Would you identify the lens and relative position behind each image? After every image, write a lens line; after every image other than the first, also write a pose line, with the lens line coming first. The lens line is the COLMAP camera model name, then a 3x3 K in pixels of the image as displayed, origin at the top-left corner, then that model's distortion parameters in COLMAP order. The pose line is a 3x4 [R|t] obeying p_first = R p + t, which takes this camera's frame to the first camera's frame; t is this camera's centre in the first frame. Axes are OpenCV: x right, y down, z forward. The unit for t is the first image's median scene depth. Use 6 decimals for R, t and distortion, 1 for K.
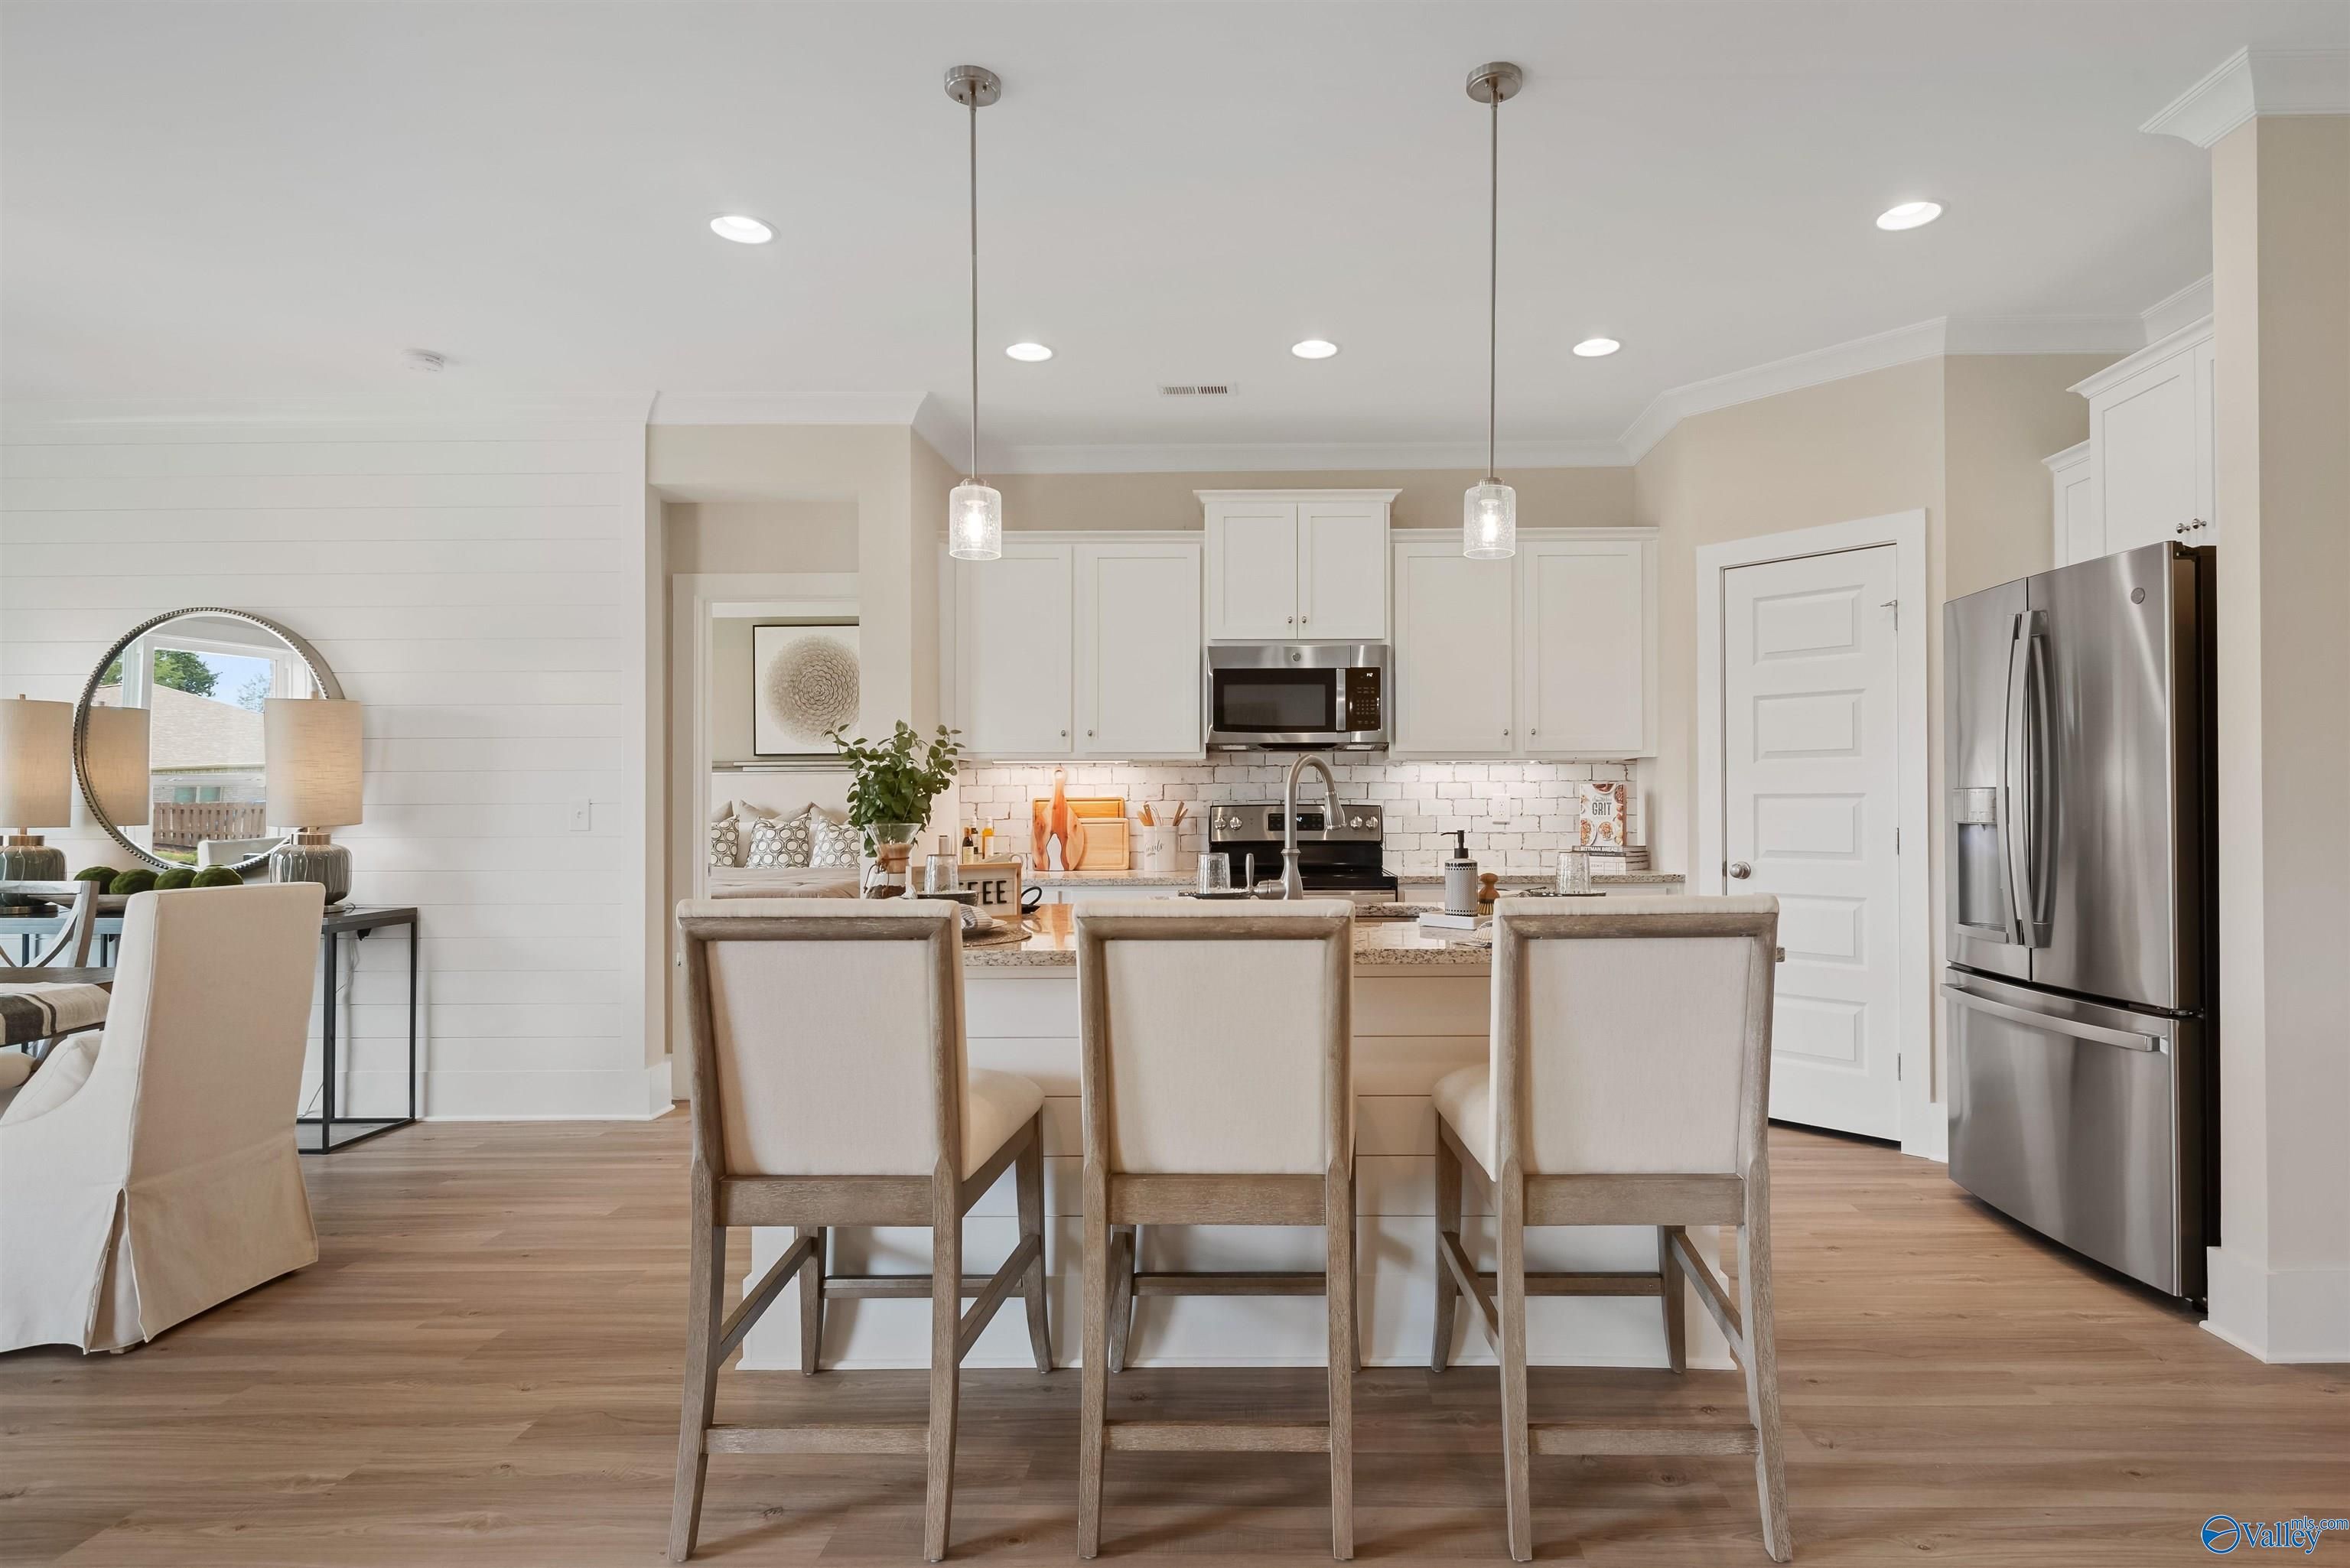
lens RADIAL K [[1097.1, 0, 1162.1], [0, 1097.1, 794.8], [0, 0, 1]] dist [0.002552, -0.000044]
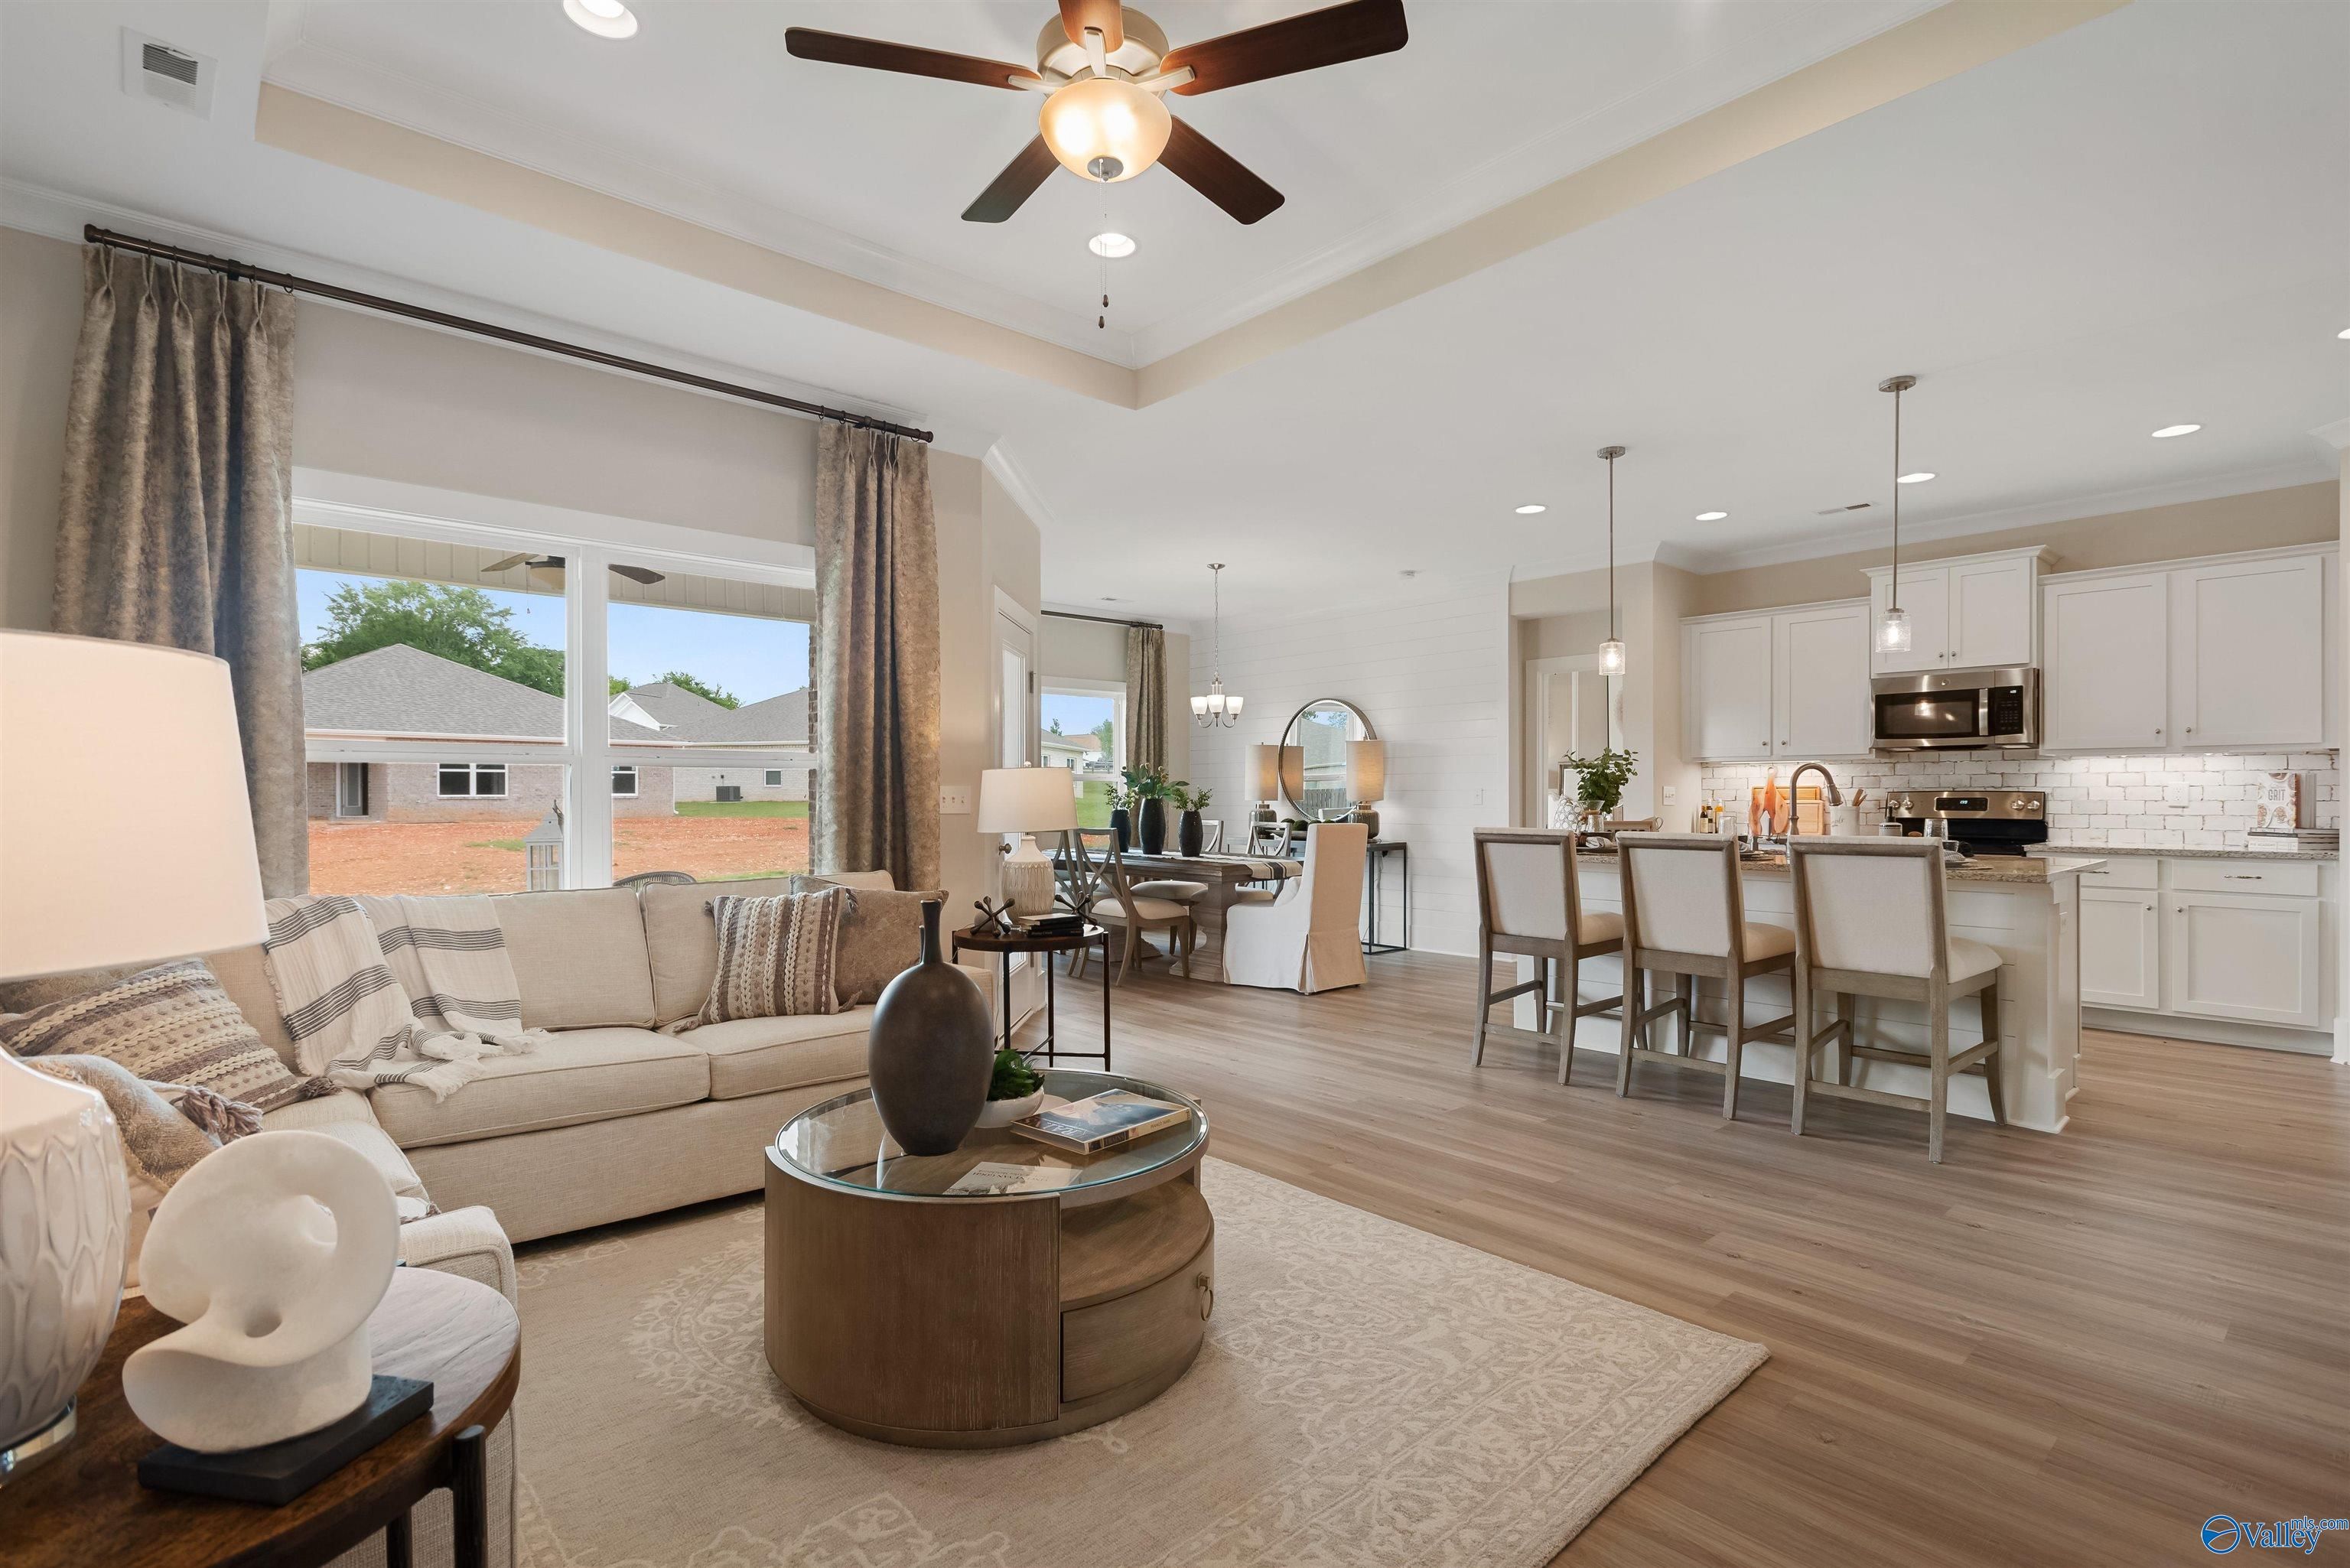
lens RADIAL K [[1097.1, 0, 1174.3], [0, 1097.1, 793.3], [0, 0, 1]] dist [0.002552, -0.000044]
pose [[0.675793, 0.001971, -0.737089, 0.488185], [0.005783, 0.999951, 0.007977, -0.004736], [0.737069, -0.009653, 0.675749, -0.633909]]
